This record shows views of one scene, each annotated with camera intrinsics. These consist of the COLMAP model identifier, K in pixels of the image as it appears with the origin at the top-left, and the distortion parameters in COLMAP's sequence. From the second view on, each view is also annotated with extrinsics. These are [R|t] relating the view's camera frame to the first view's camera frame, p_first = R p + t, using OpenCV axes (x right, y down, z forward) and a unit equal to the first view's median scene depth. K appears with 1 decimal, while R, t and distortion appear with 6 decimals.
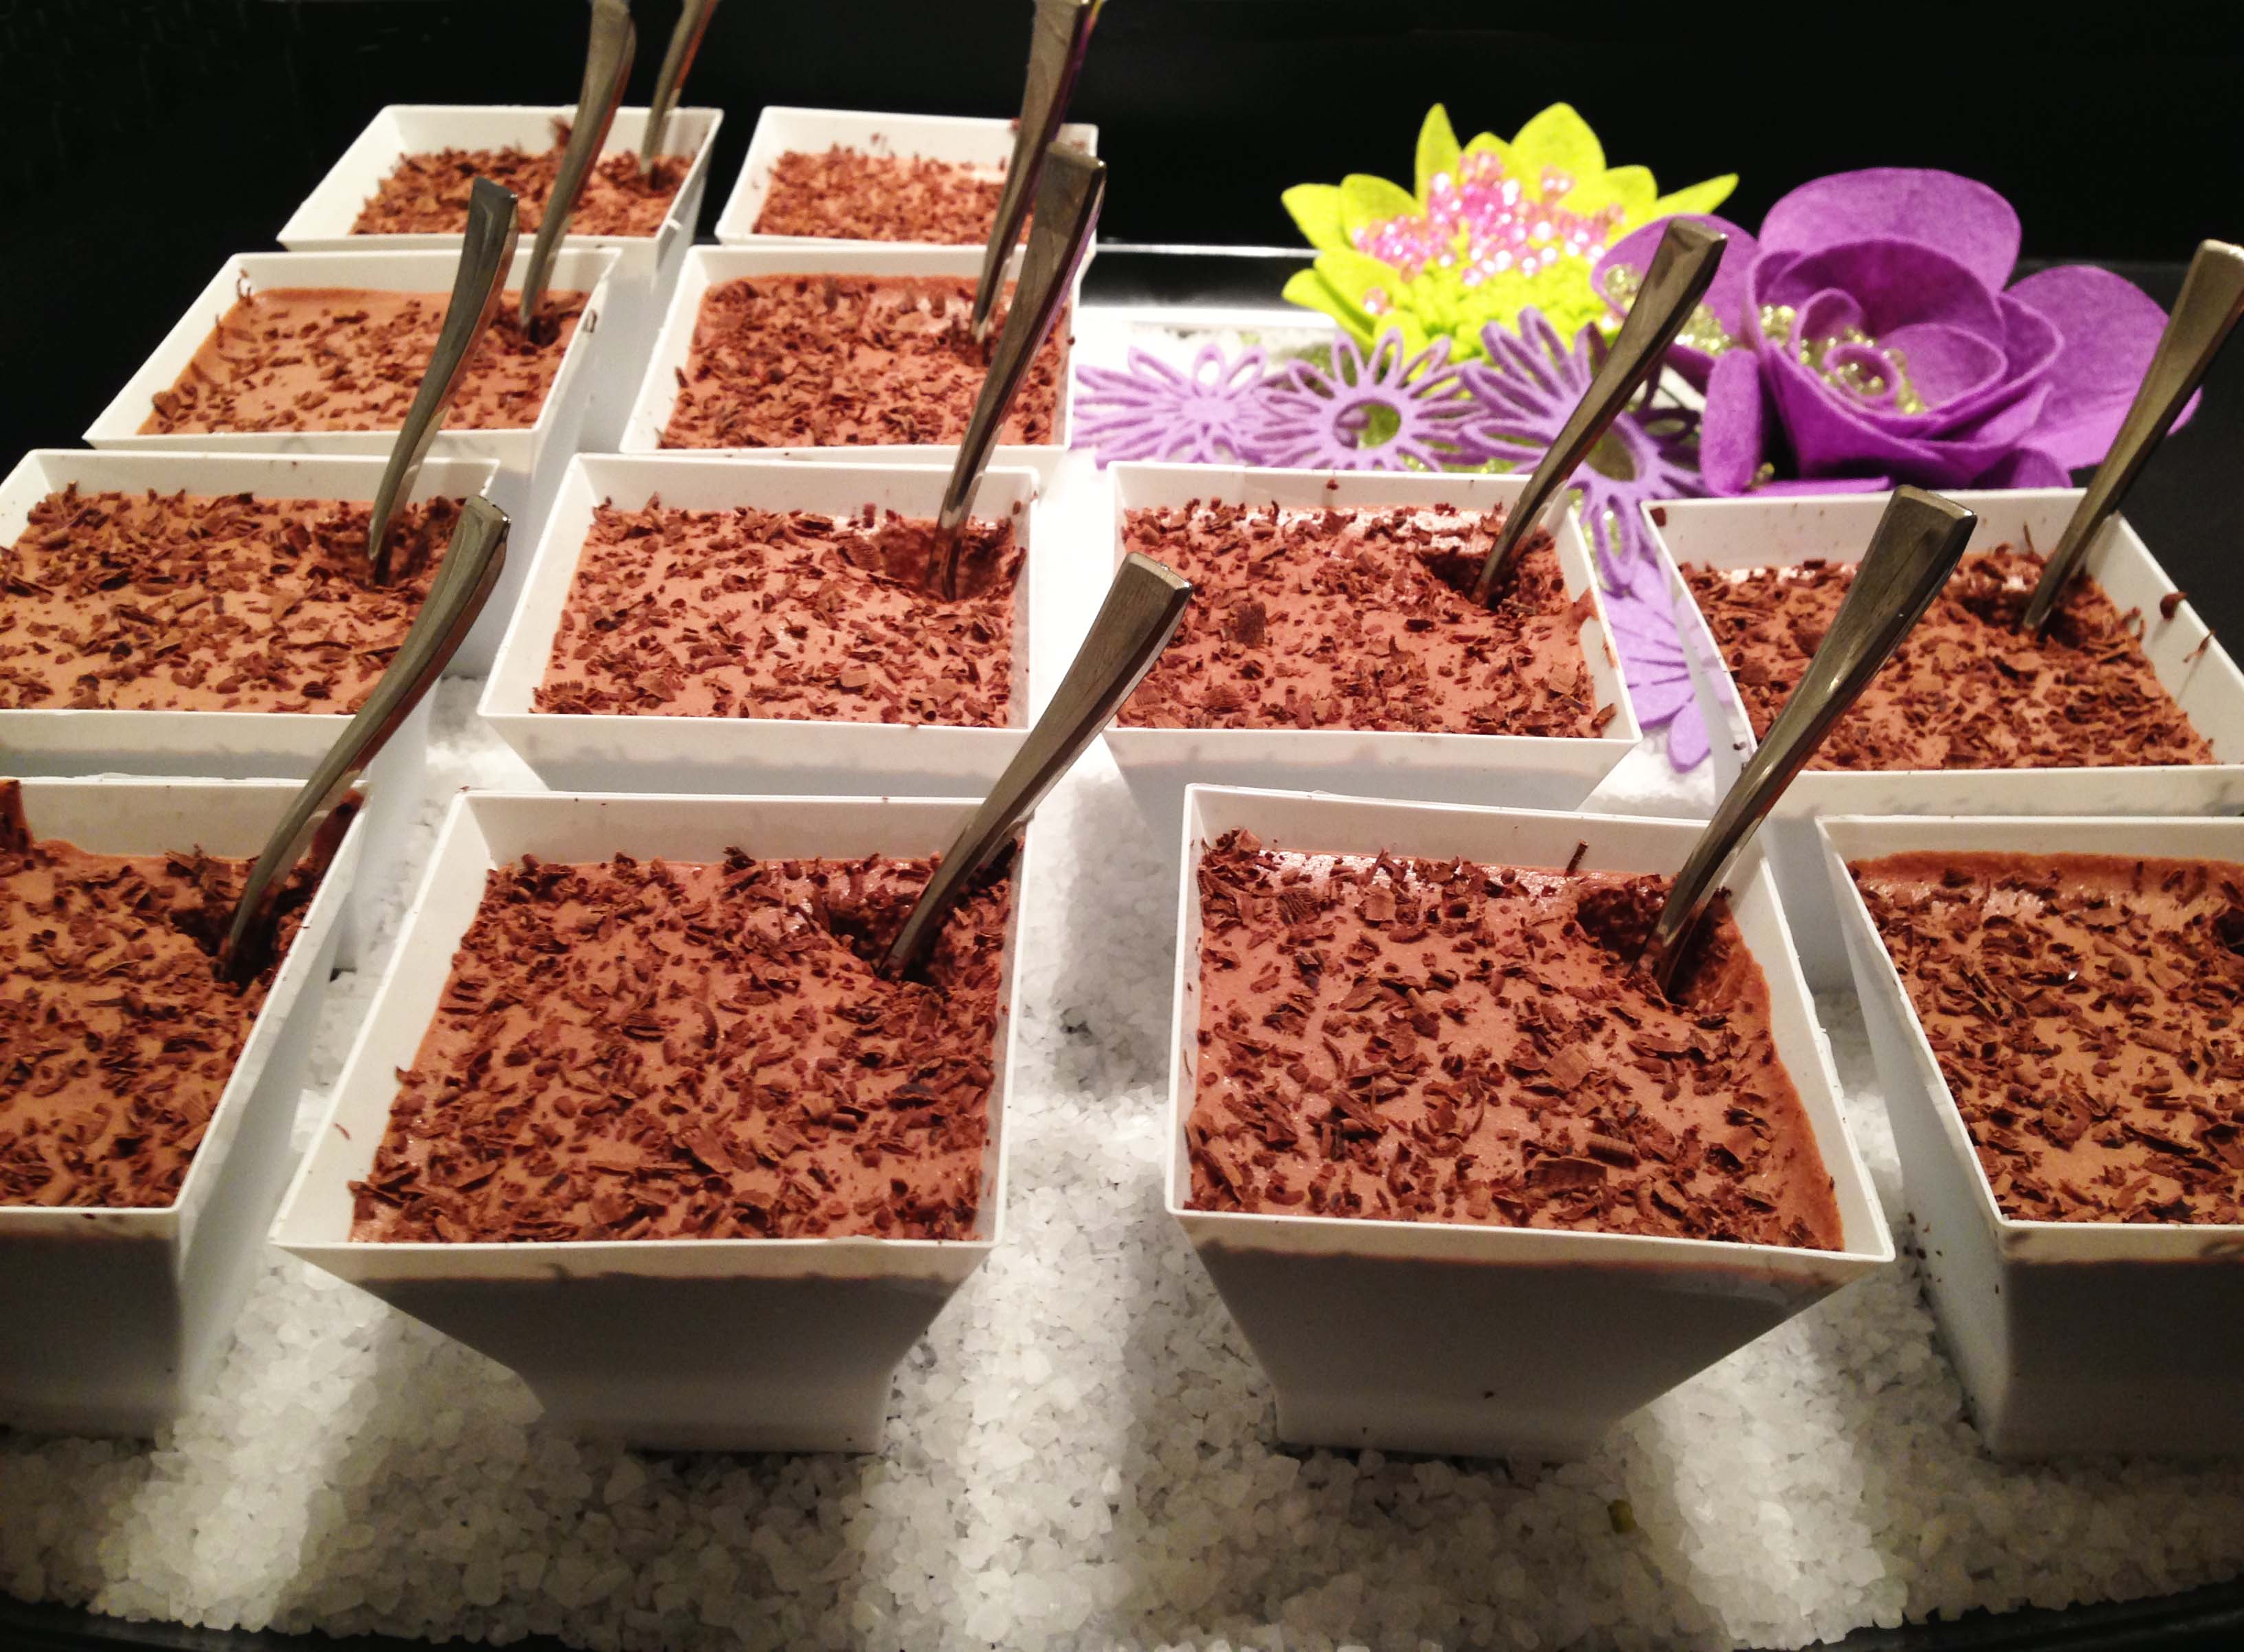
lens RADIAL K [[2123.0, 0, 1092.8], [0, 2123.0, 804.7], [0, 0, 1]] dist [0.133672, -0.305613]
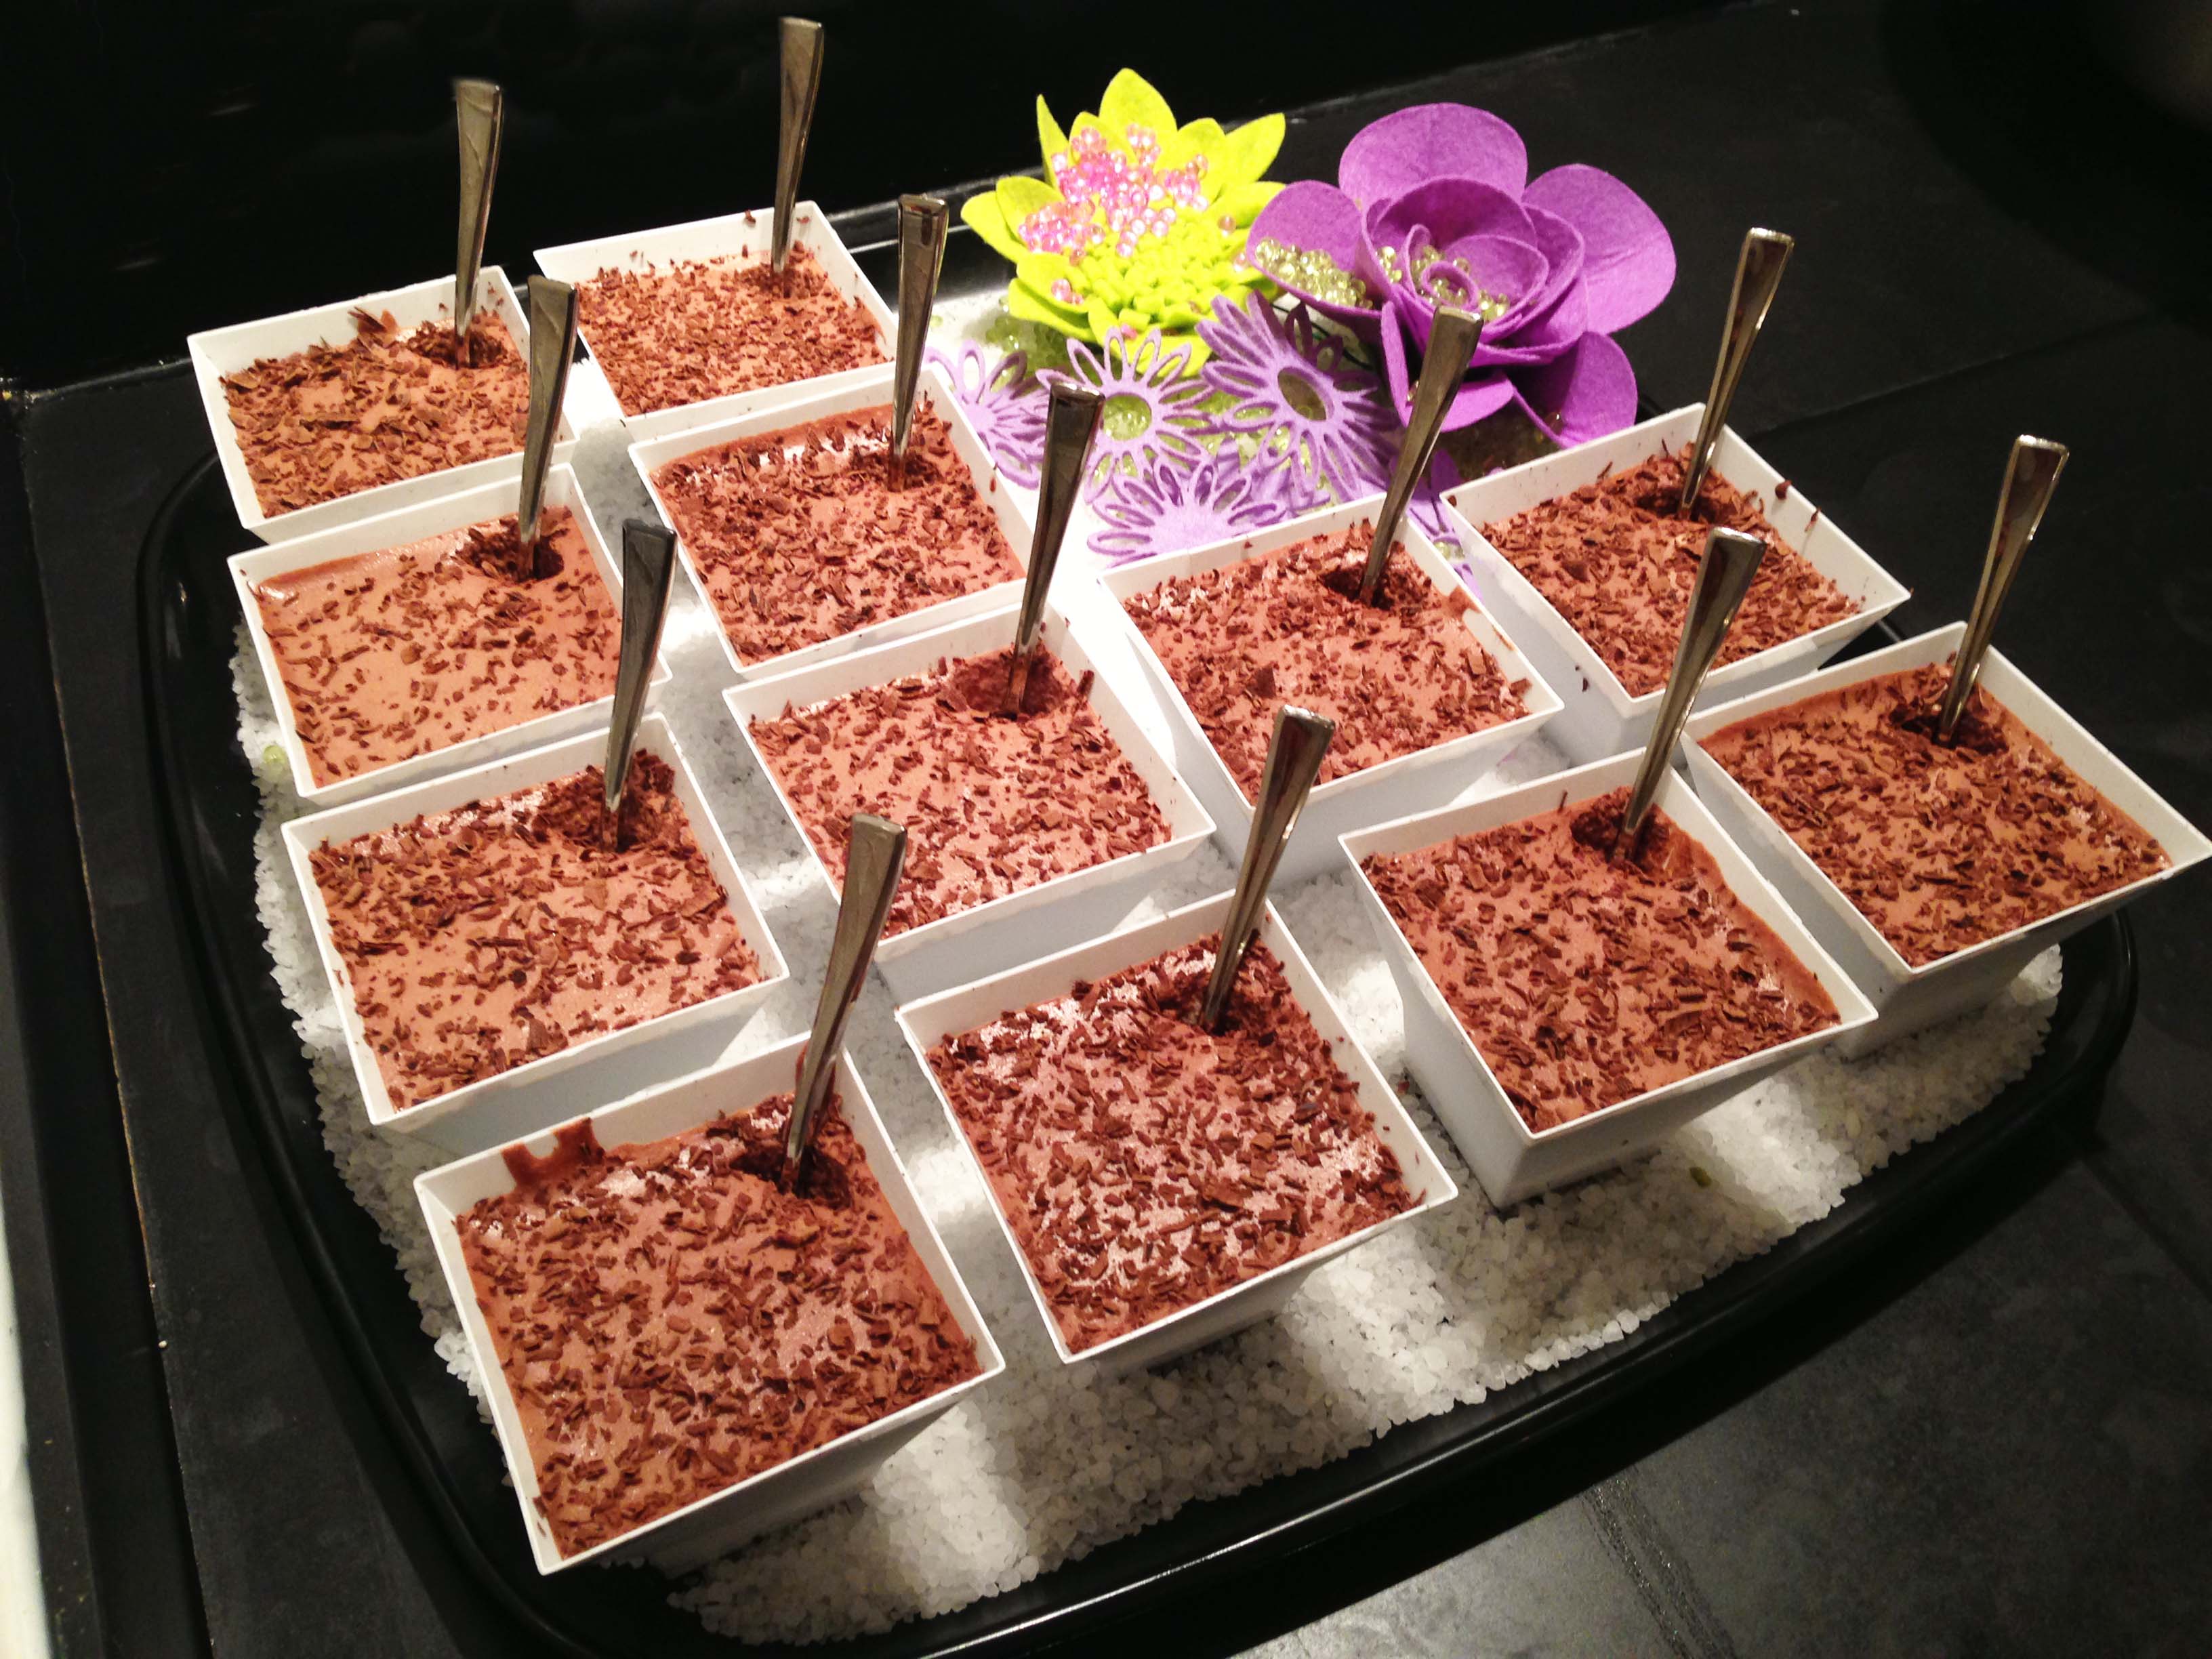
lens RADIAL K [[2076.0, 0, 1106.0], [0, 2076.0, 829.5], [0, 0, 1]] dist [0.103793, -0.169398]
pose [[0.898832, -0.320331, 0.299146, -0.470453], [0.250970, 0.935714, 0.247899, -0.365839], [-0.359325, -0.147742, 0.921443, -0.251514]]
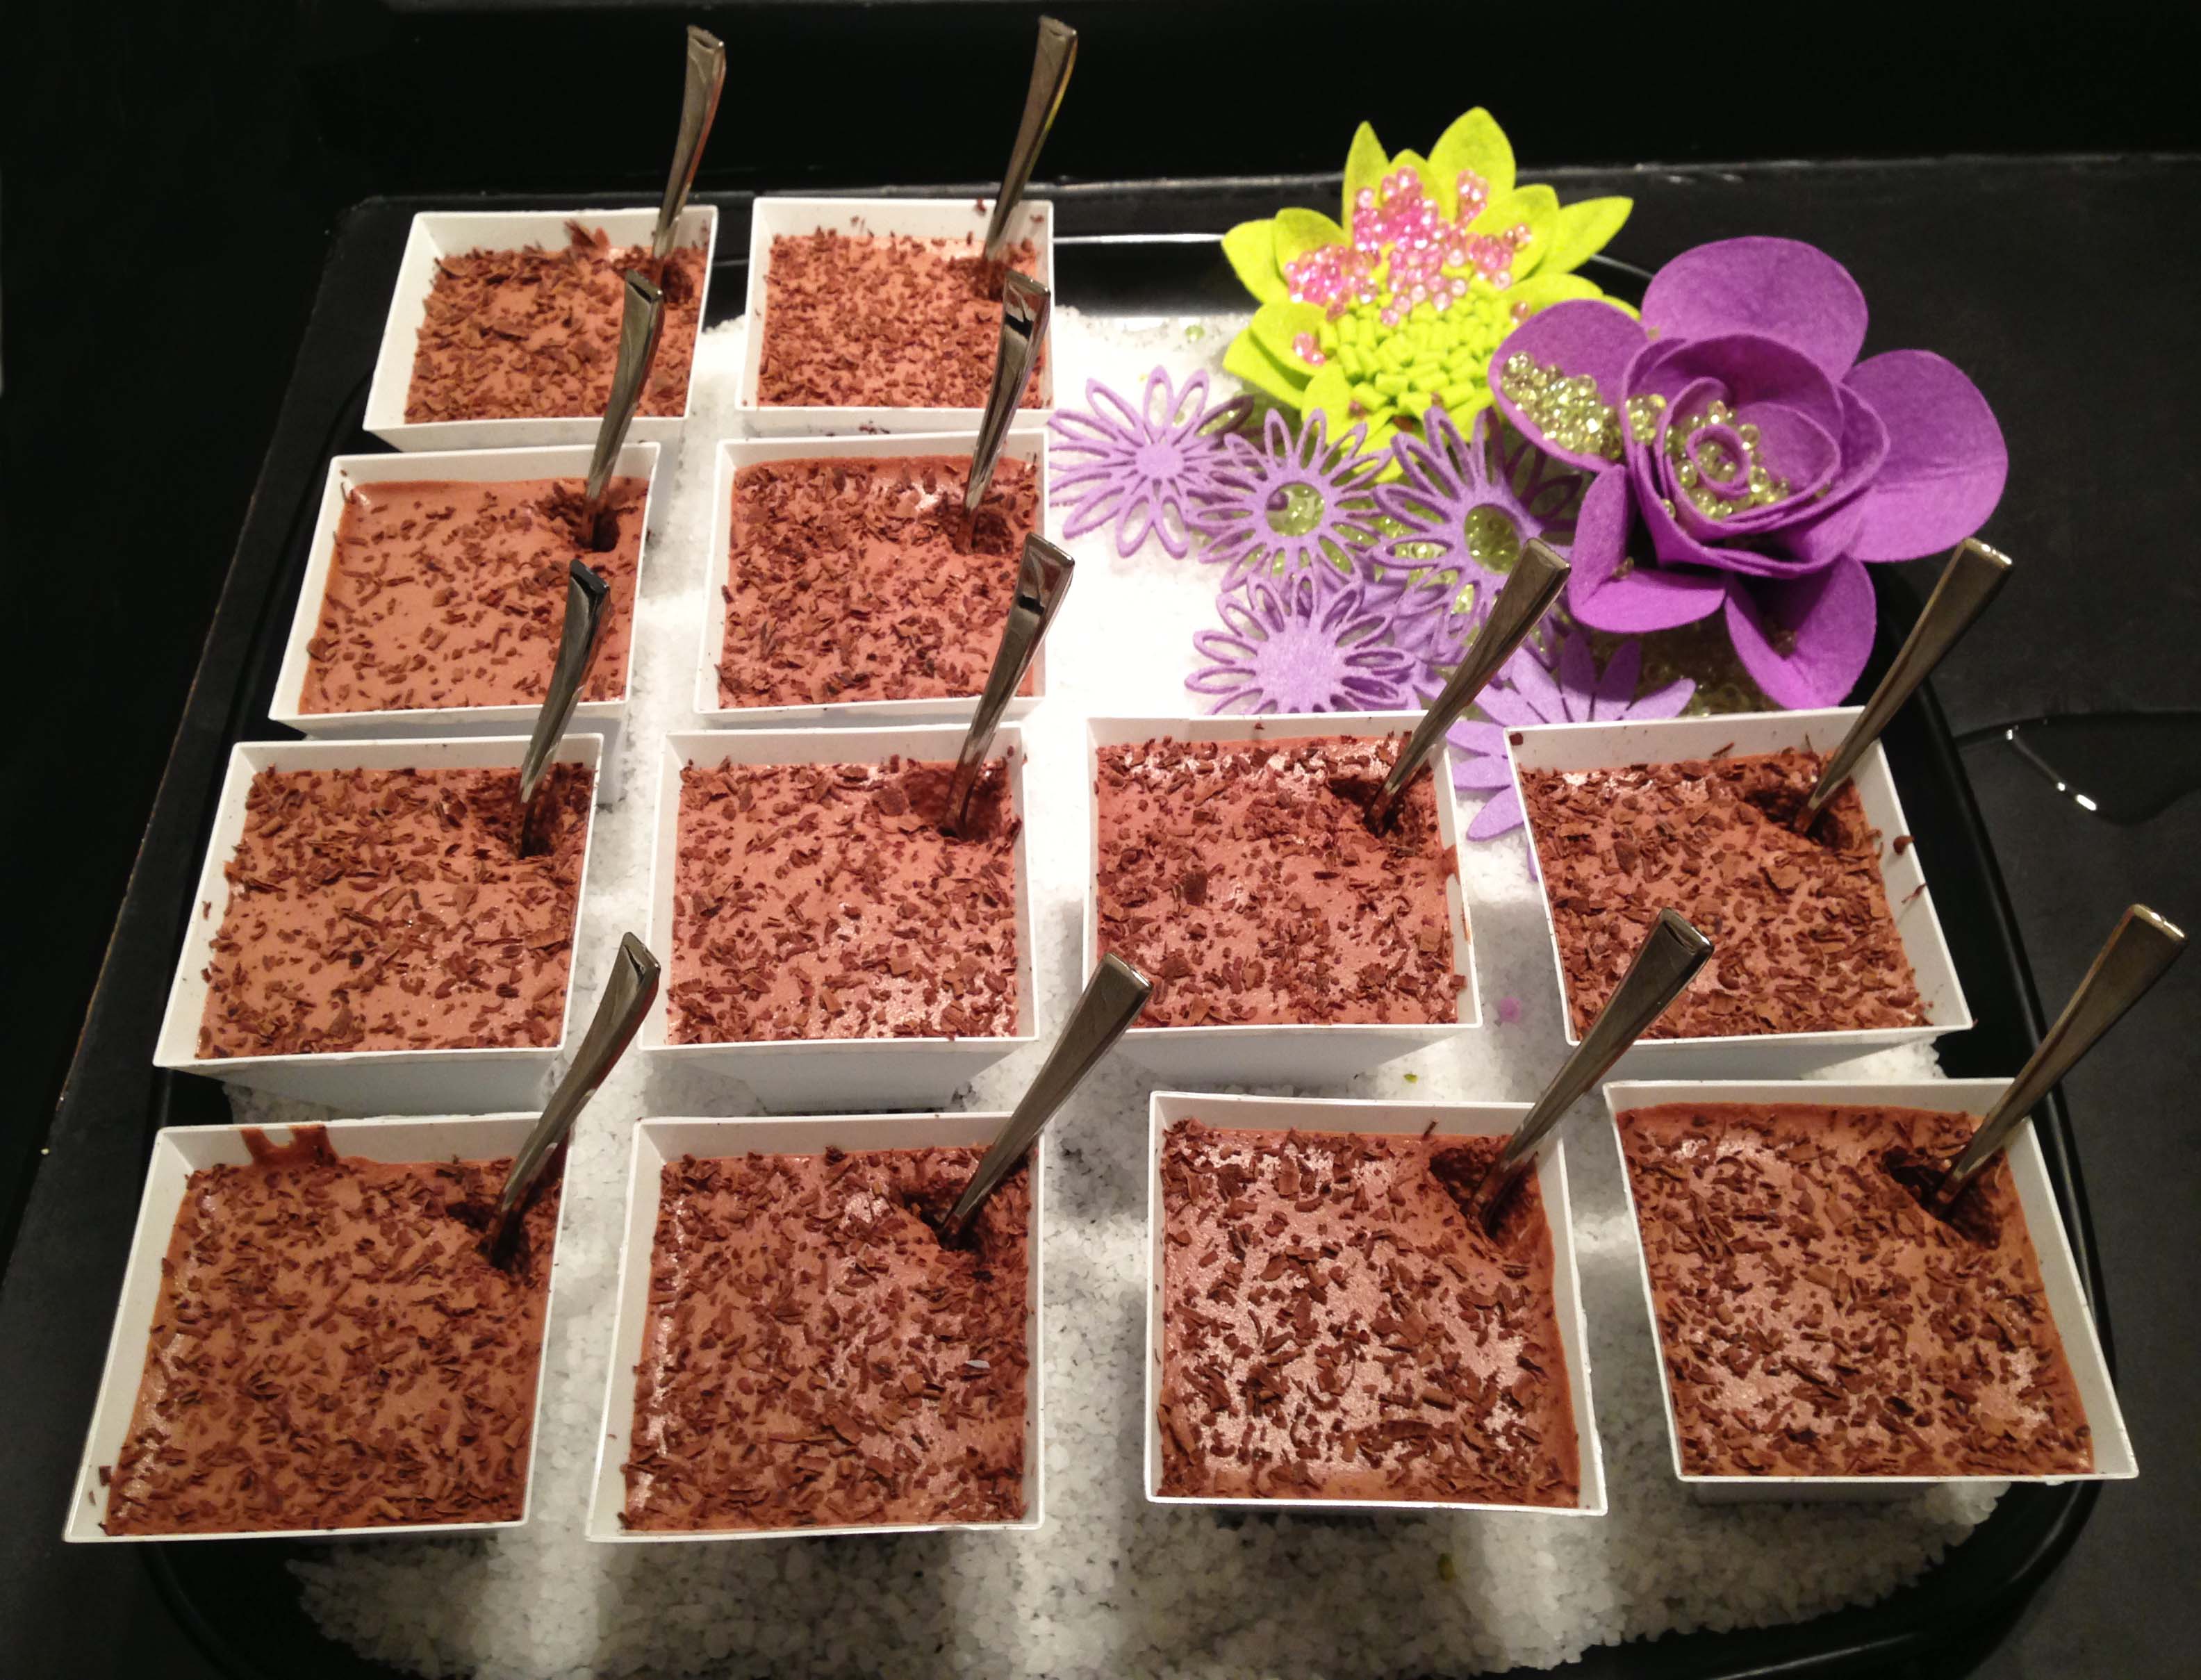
lens RADIAL K [[2133.7, 0, 1033.6], [0, 2133.7, 849.9], [0, 0, 1]] dist [0.089450, -0.158212]
pose [[0.999195, -0.036858, -0.015849, -0.004181], [0.039950, 0.950508, 0.308122, -0.521661], [0.003708, -0.308507, 0.951215, -0.249429]]
